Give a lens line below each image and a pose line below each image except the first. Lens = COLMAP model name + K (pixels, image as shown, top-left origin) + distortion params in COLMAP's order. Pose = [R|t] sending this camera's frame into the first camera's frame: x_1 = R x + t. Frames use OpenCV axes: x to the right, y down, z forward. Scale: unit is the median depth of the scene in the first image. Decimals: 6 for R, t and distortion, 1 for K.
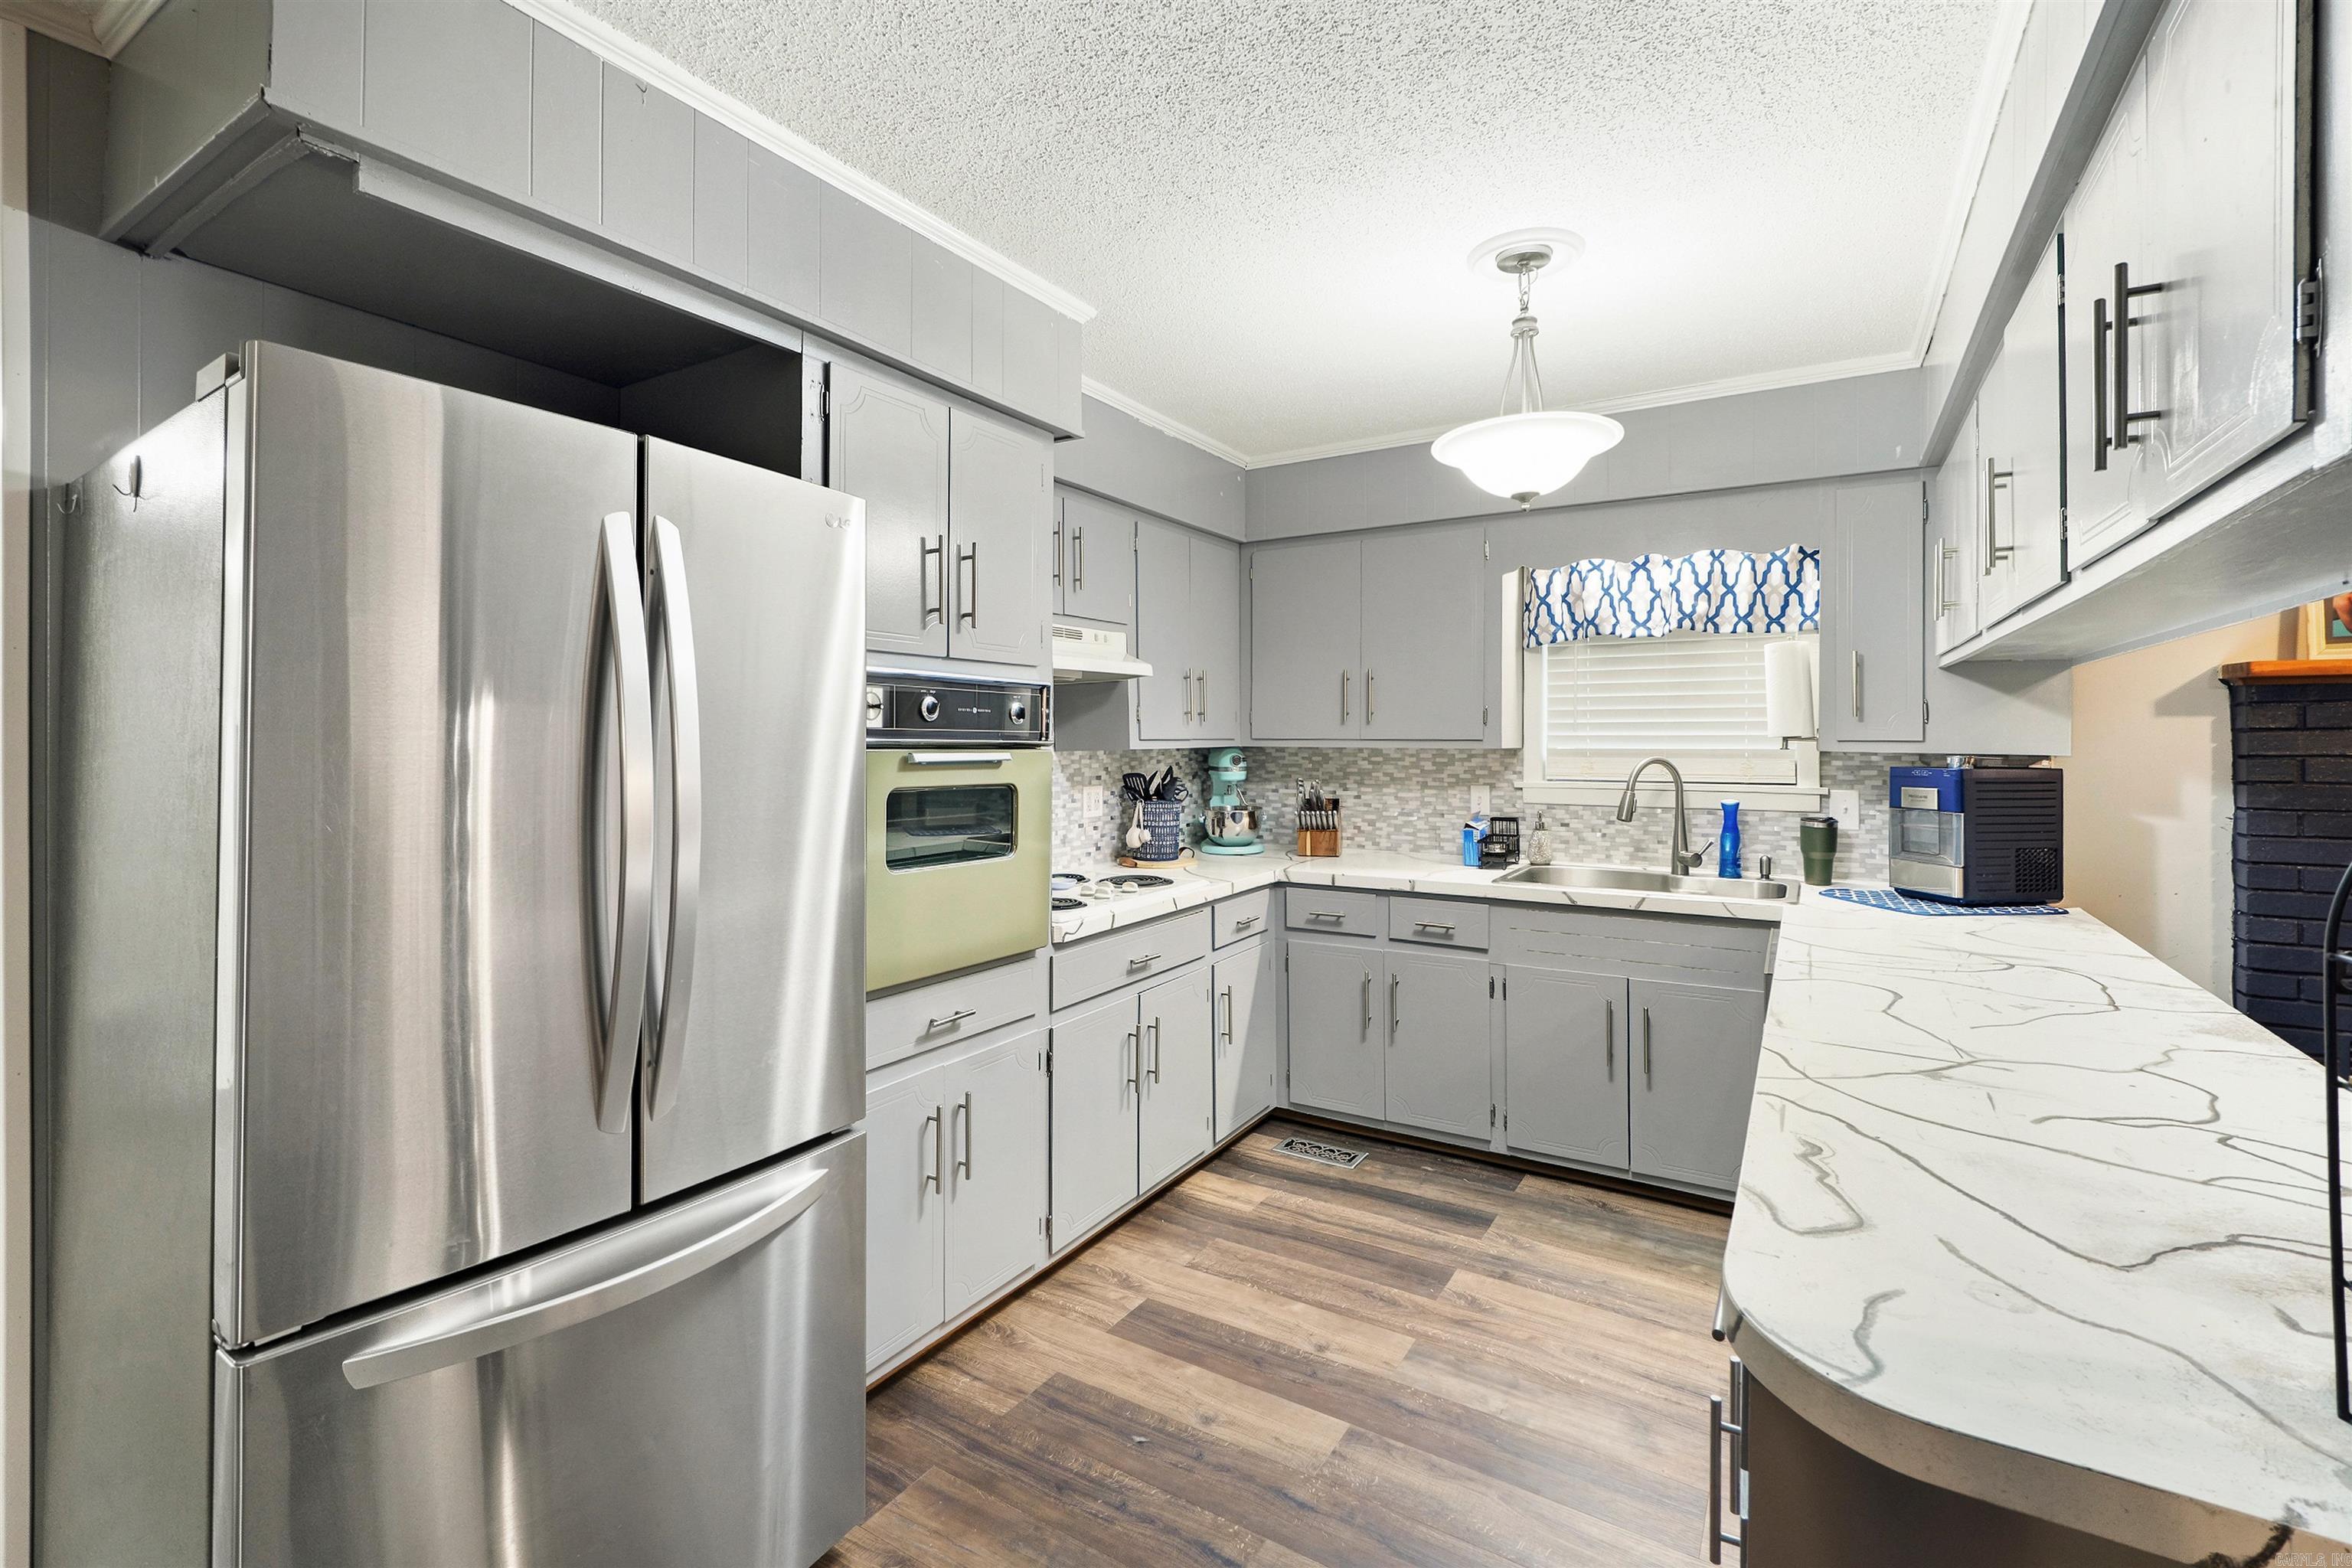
lens RADIAL K [[1034.7, 0, 1160.4], [0, 1034.7, 741.1], [0, 0, 1]] dist [-0.003537, 0.000562]
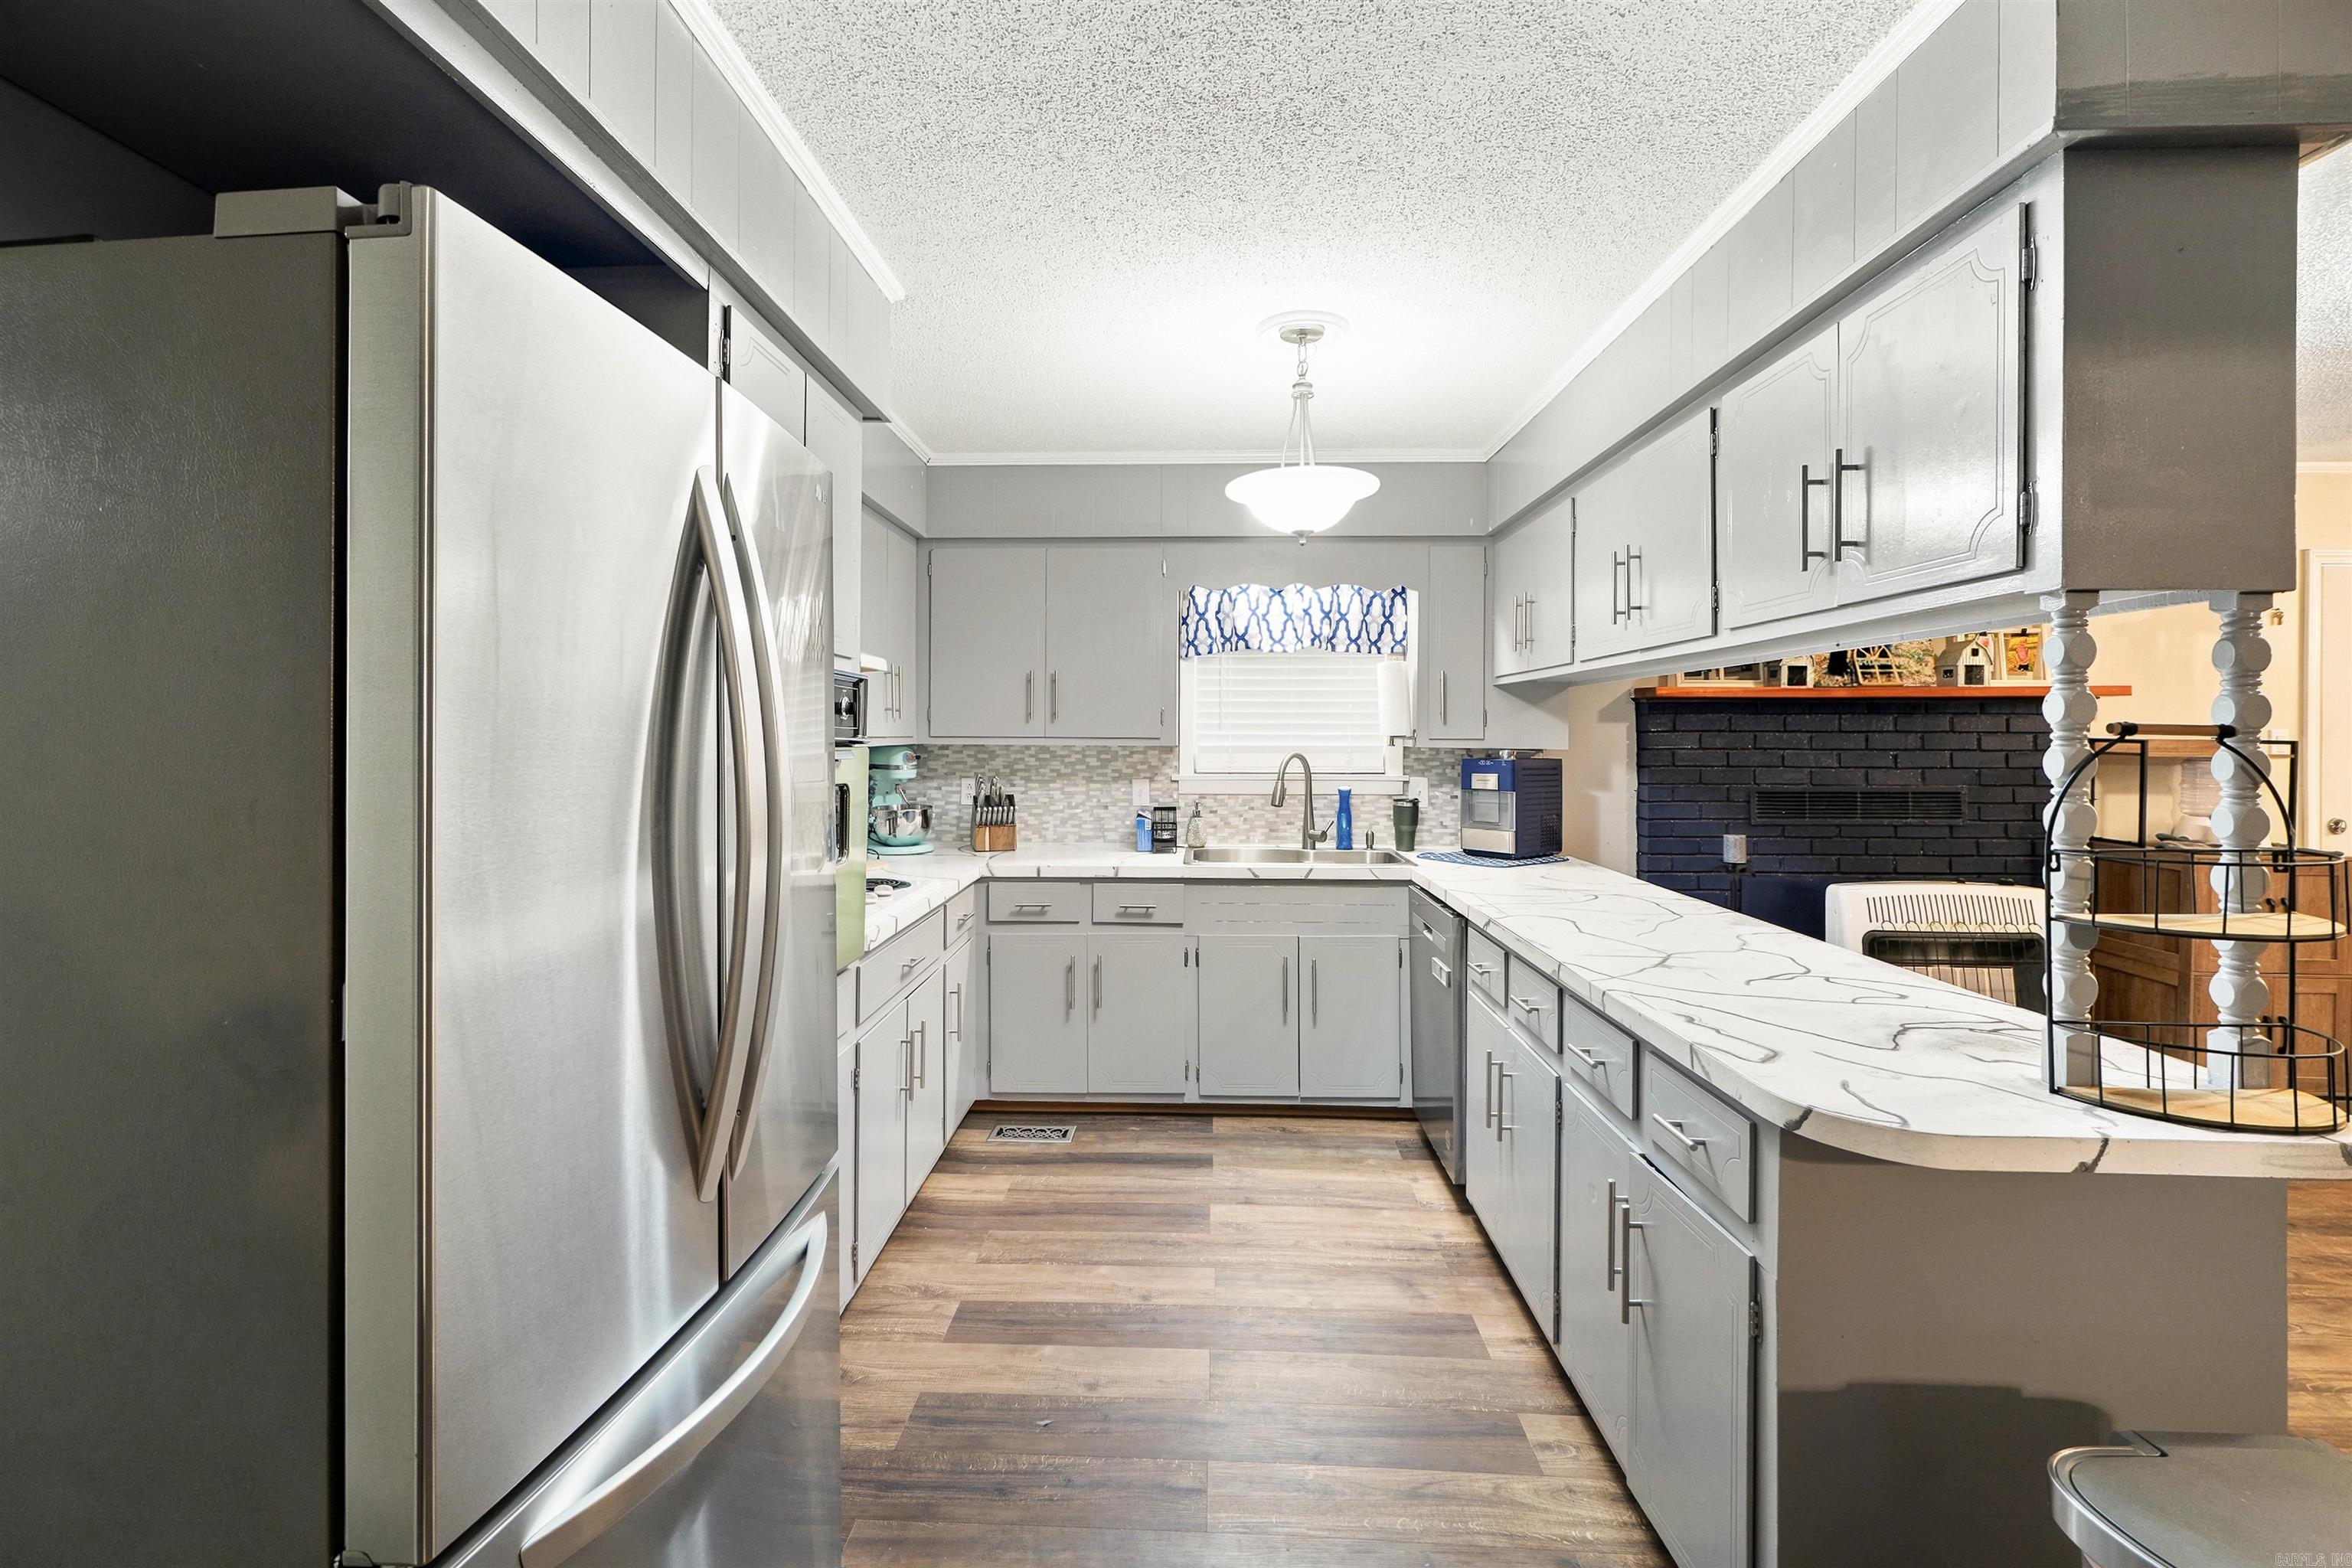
lens RADIAL K [[1034.7, 0, 1157.7], [0, 1034.7, 737.4], [0, 0, 1]] dist [-0.003537, 0.000562]
pose [[0.867036, 0.001777, 0.498242, -0.297510], [-0.000852, 0.999997, -0.002083, 0.000785], [-0.498244, 0.001381, 0.867036, 0.040169]]
